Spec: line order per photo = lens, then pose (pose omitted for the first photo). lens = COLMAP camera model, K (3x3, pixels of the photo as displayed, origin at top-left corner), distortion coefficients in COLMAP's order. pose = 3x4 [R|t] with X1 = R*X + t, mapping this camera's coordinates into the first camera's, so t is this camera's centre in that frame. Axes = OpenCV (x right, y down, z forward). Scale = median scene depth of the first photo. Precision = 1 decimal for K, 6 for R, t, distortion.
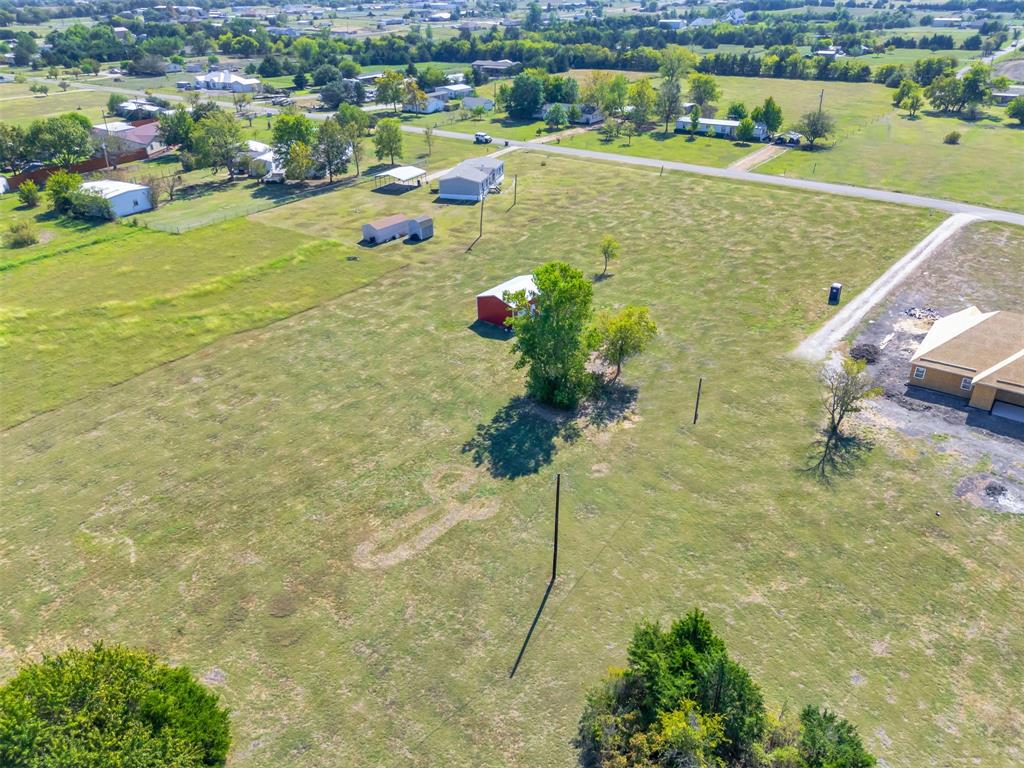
lens RADIAL K [[763.1, 0, 509.9], [0, 763.1, 385.9], [0, 0, 1]] dist [0.063930, -0.061150]
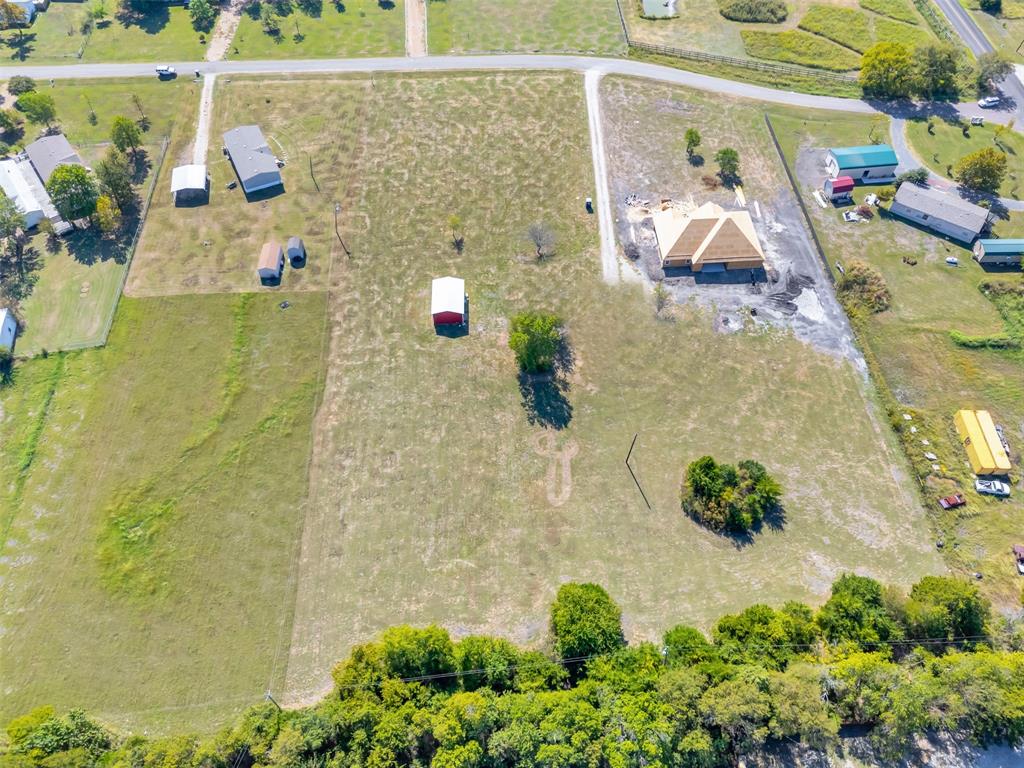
lens RADIAL K [[763.1, 0, 509.9], [0, 763.1, 385.9], [0, 0, 1]] dist [0.063930, -0.061150]
pose [[0.762455, -0.515302, 0.391313, -0.497342], [0.292672, 0.814028, 0.501698, -0.599484], [-0.577066, -0.267996, 0.771474, -0.261994]]
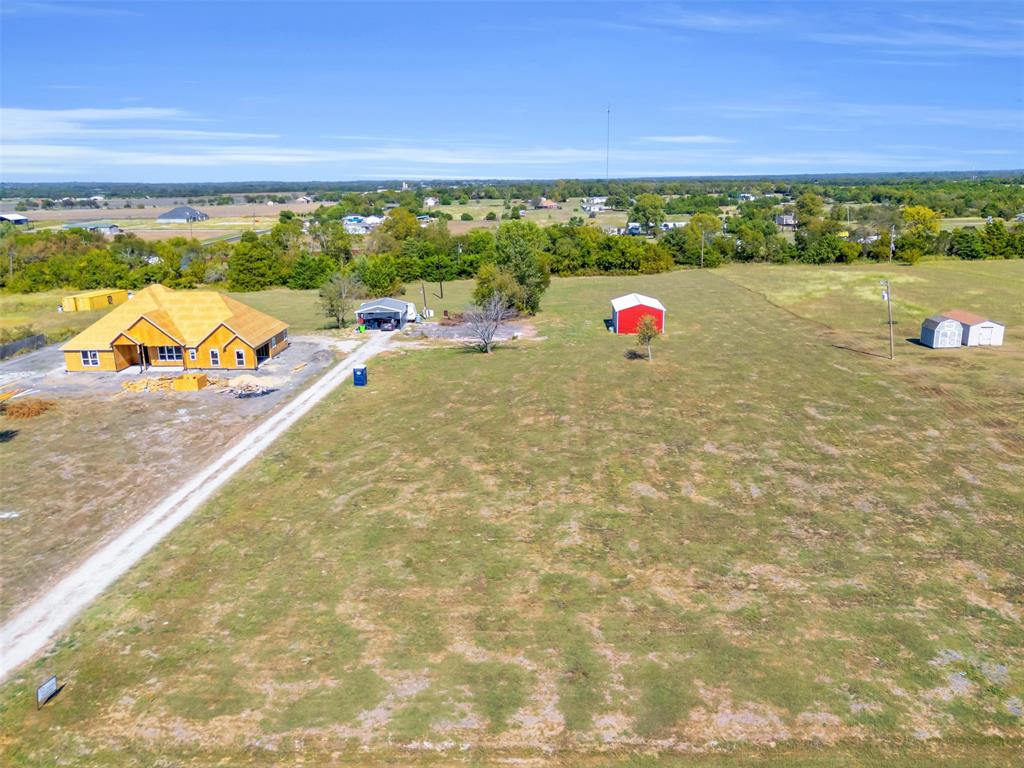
lens RADIAL K [[755.8, 0, 507.7], [0, 755.8, 386.8], [0, 0, 1]] dist [0.067412, -0.058569]
pose [[-0.816818, 0.178857, -0.548469, 0.625338], [-0.250170, 0.746863, 0.616125, -0.533916], [0.519830, 0.640473, -0.565307, 1.314852]]
